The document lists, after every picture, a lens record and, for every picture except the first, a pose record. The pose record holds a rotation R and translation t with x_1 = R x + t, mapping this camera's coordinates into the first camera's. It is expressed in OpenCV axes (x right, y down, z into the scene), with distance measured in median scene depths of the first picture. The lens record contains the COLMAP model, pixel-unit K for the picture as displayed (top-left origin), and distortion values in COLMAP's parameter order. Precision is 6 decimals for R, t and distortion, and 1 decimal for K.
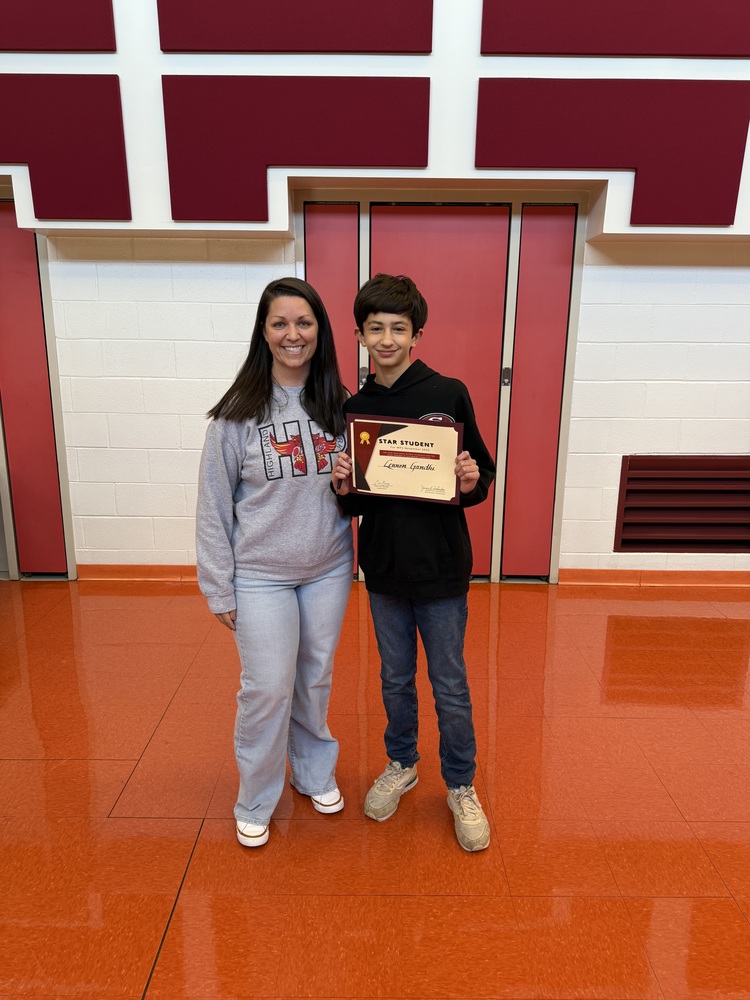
lens RADIAL K [[704.3, 0, 369.8], [0, 704.3, 496.6], [0, 0, 1]] dist [0.020545, -0.022903]
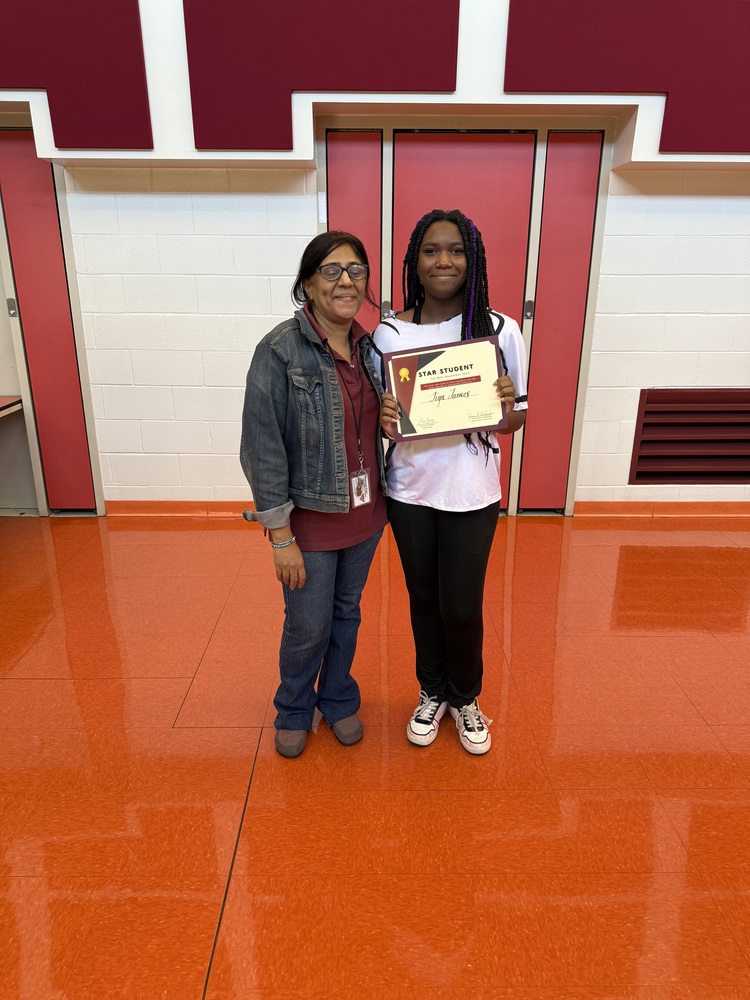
lens RADIAL K [[704.3, 0, 369.2], [0, 704.3, 503.9], [0, 0, 1]] dist [0.020545, -0.022903]
pose [[0.999901, -0.008537, 0.011224, -0.048703], [0.007496, 0.995933, 0.089788, 0.012879], [-0.011945, -0.089695, 0.995898, -0.024135]]
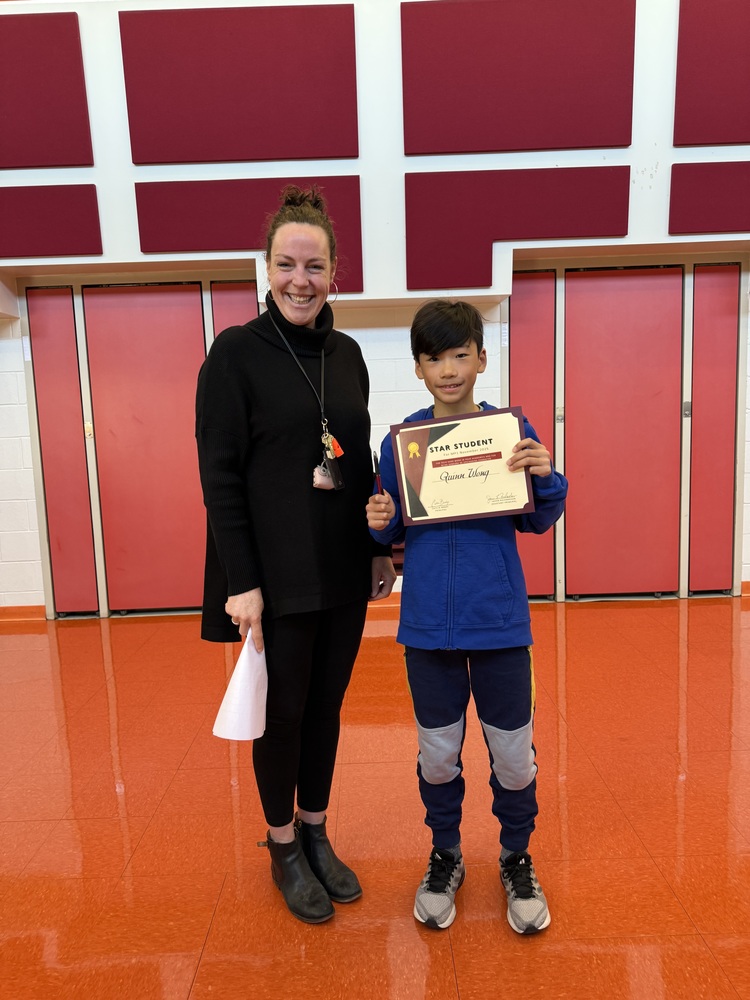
lens RADIAL K [[704.3, 0, 375.7], [0, 704.3, 494.8], [0, 0, 1]] dist [0.020545, -0.022903]
pose [[0.998981, -0.044893, 0.004711, -0.337100], [0.045129, 0.991121, -0.125070, 0.090343], [0.000945, 0.125155, 0.992137, -0.122754]]
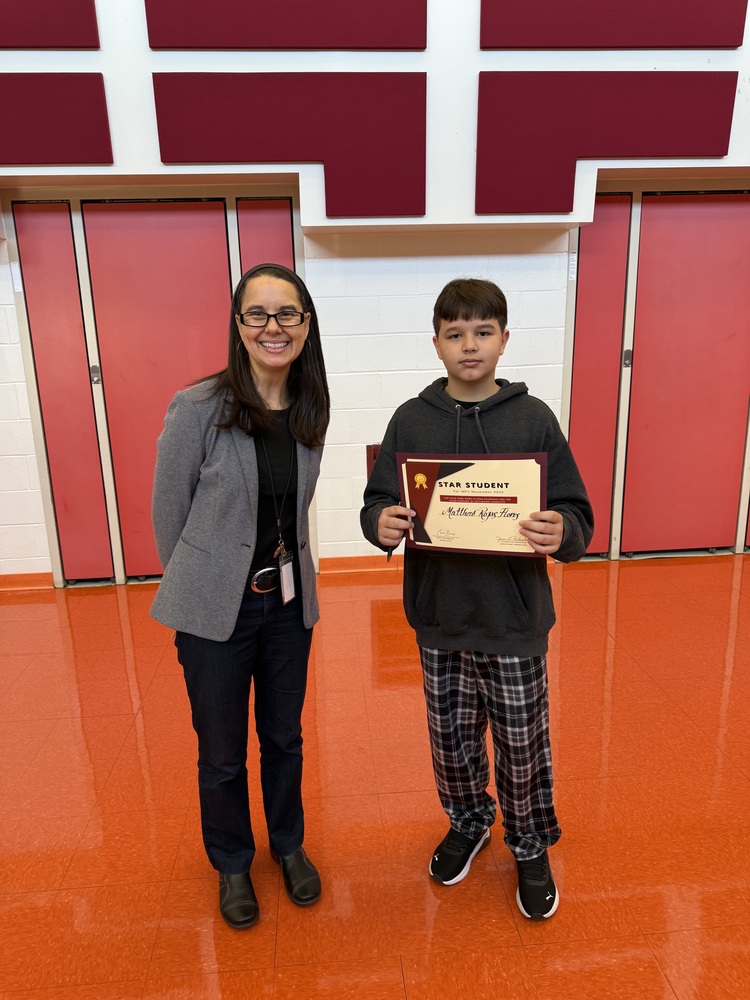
lens RADIAL K [[704.3, 0, 372.3], [0, 704.3, 494.9], [0, 0, 1]] dist [0.020545, -0.022903]
pose [[0.995910, -0.054106, 0.072353, -0.494244], [0.054030, 0.998535, 0.003003, 0.003964], [-0.072409, 0.000919, 0.997375, -0.009091]]
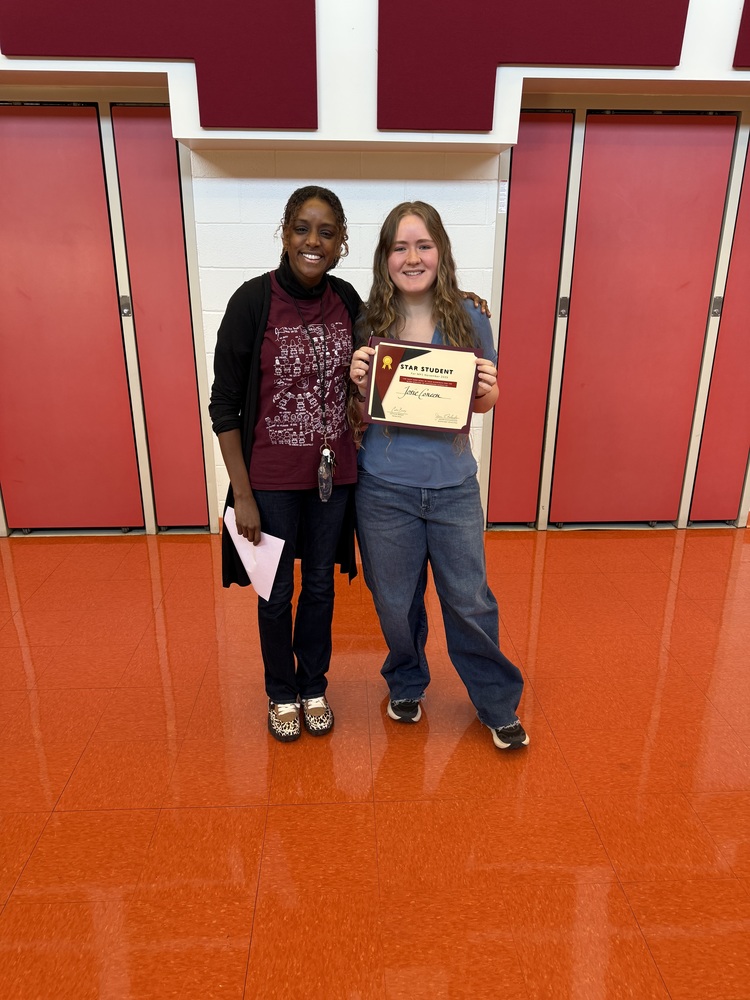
lens RADIAL K [[704.3, 0, 375.5], [0, 704.3, 496.5], [0, 0, 1]] dist [0.020545, -0.022903]
pose [[0.998679, -0.021680, 0.046578, -0.317672], [0.017358, 0.995674, 0.091283, -0.016938], [-0.048356, -0.090354, 0.994735, 0.080661]]
